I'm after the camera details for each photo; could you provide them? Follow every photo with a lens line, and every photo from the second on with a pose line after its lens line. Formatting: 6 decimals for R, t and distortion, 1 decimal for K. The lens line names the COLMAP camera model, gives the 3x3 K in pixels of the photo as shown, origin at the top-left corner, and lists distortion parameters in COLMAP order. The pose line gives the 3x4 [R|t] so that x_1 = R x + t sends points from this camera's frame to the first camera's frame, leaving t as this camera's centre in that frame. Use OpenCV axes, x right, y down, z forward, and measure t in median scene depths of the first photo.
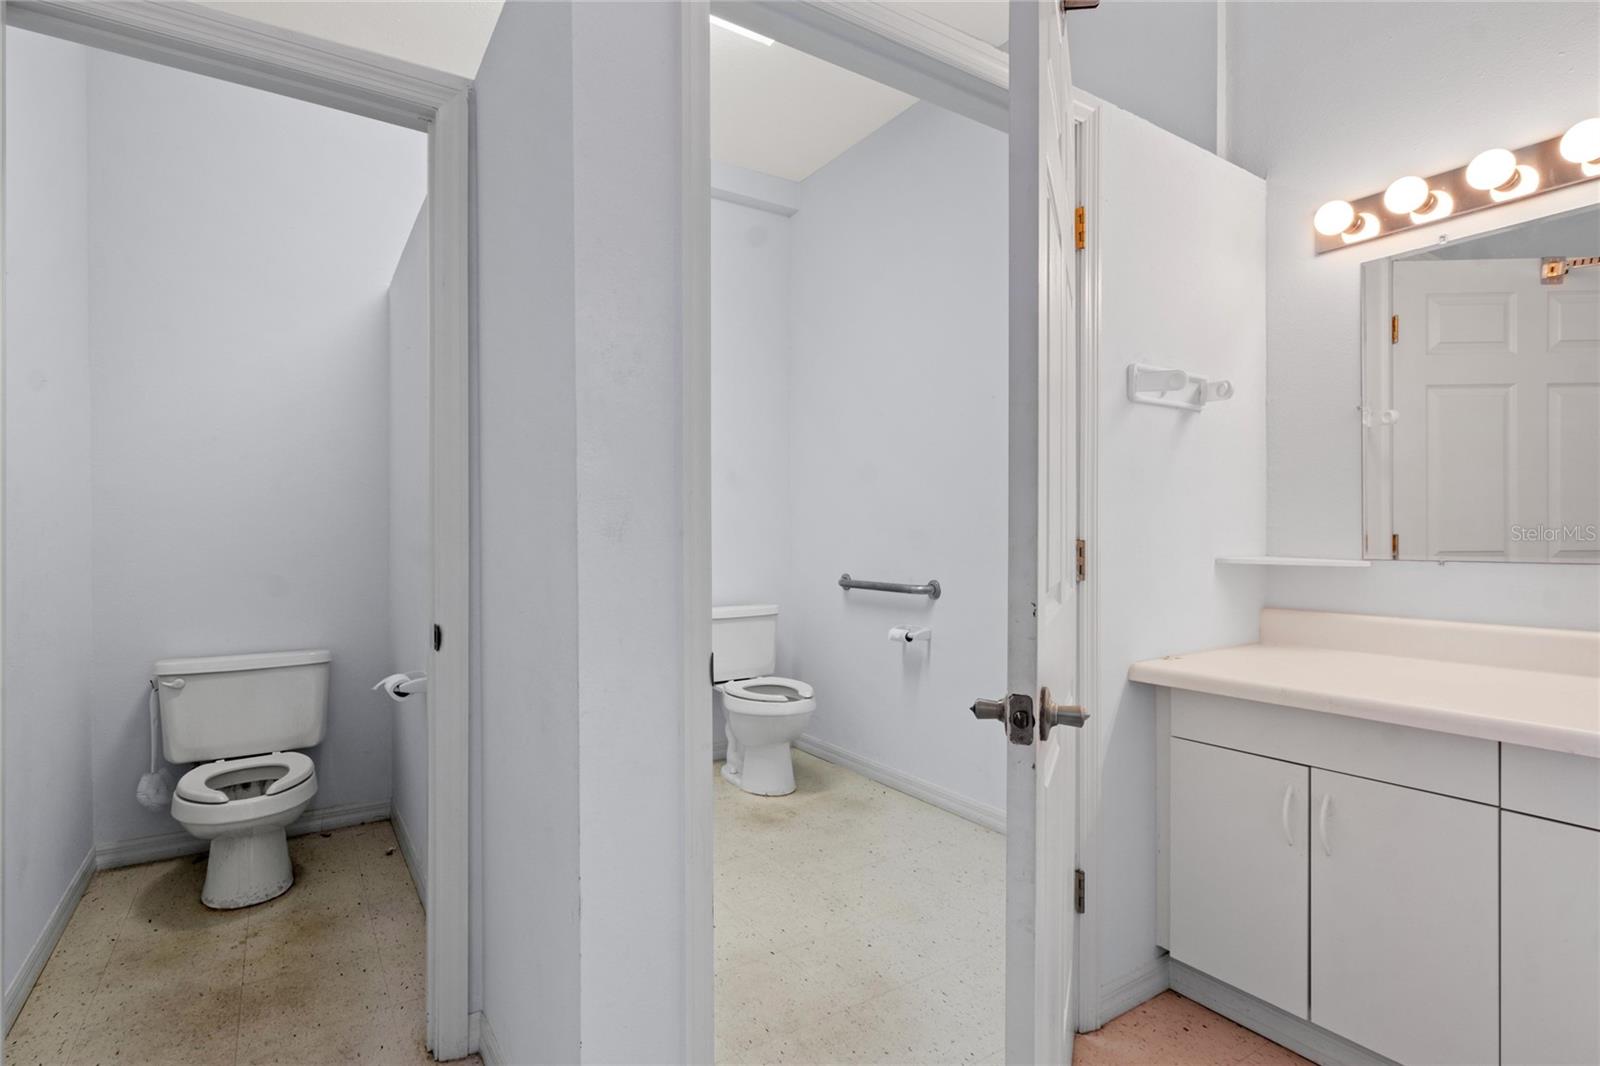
lens RADIAL K [[795.4, 0, 796.4], [0, 795.4, 536.4], [0, 0, 1]] dist [-0.002207, 0.002103]
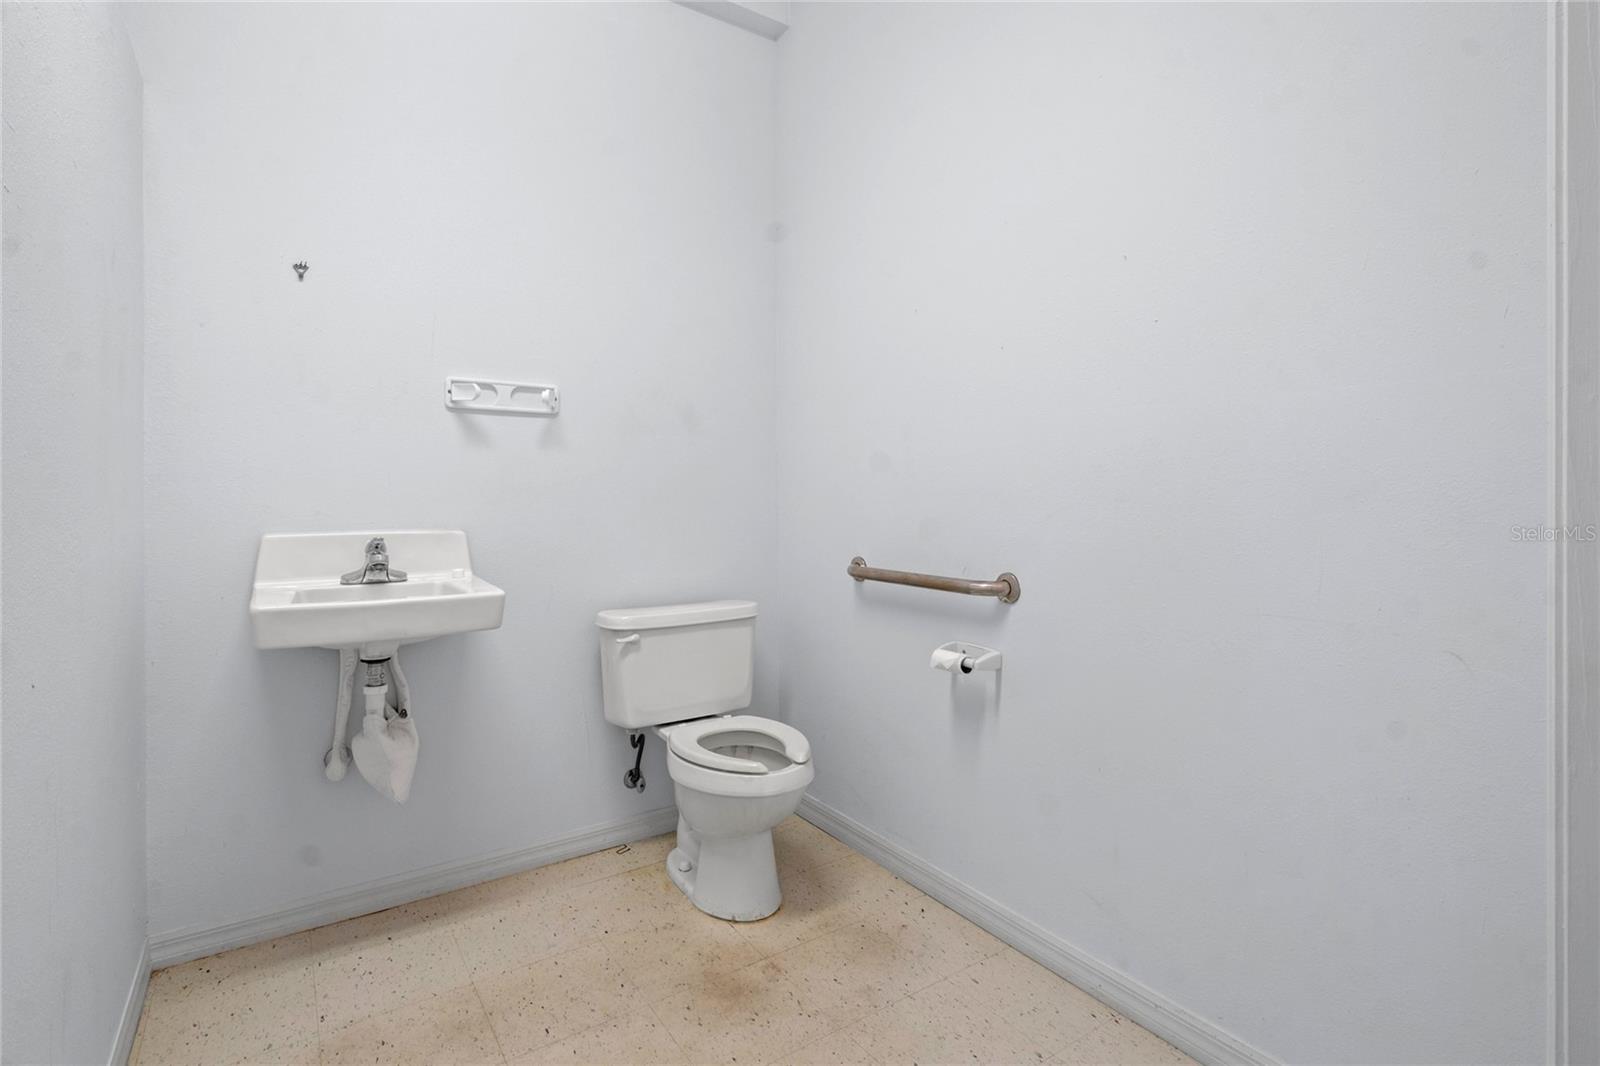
lens RADIAL K [[751.8, 0, 803.7], [0, 751.8, 504.4], [0, 0, 1]] dist [-0.001030, 0.001150]
pose [[0.999842, 0.001805, 0.017709, 0.006239], [-0.001857, 0.999994, 0.002972, 0.001149], [-0.017703, -0.003004, 0.999839, 0.439493]]
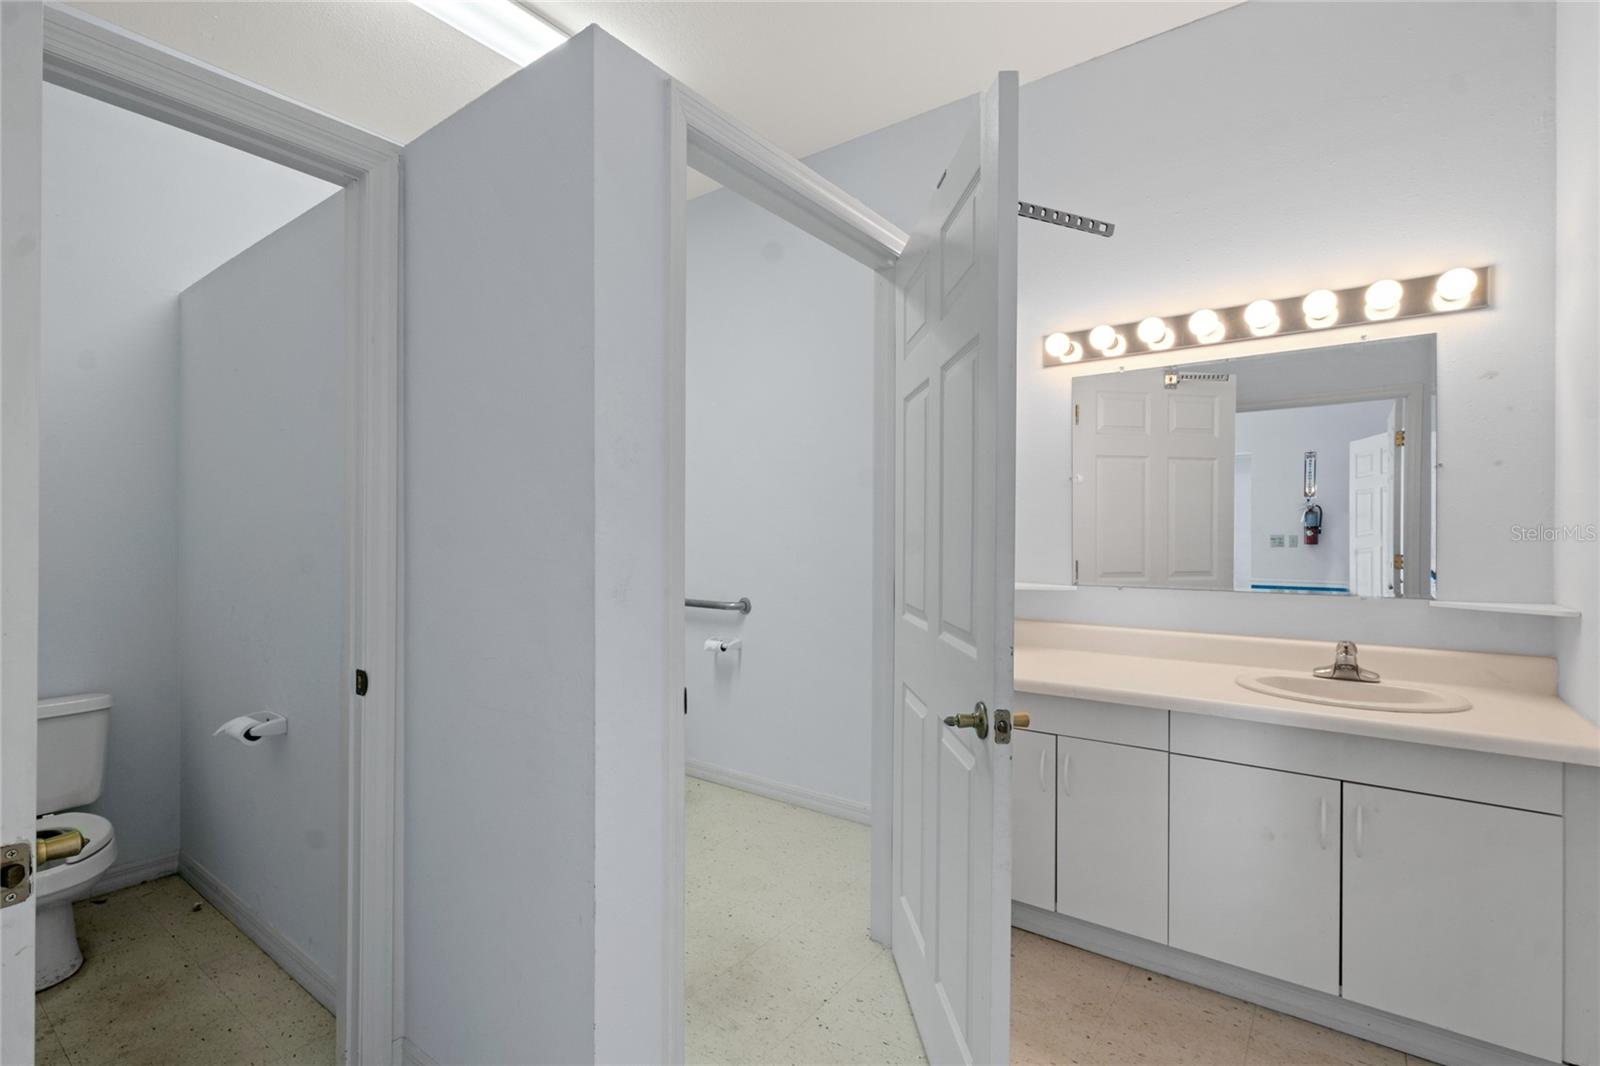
lens RADIAL K [[751.8, 0, 796.7], [0, 751.8, 535.3], [0, 0, 1]] dist [-0.001030, 0.001150]
pose [[0.937556, 0.005889, 0.347784, -0.142830], [-0.005266, 0.999982, -0.002737, -0.034758], [-0.347794, 0.000735, 0.937571, -0.059548]]
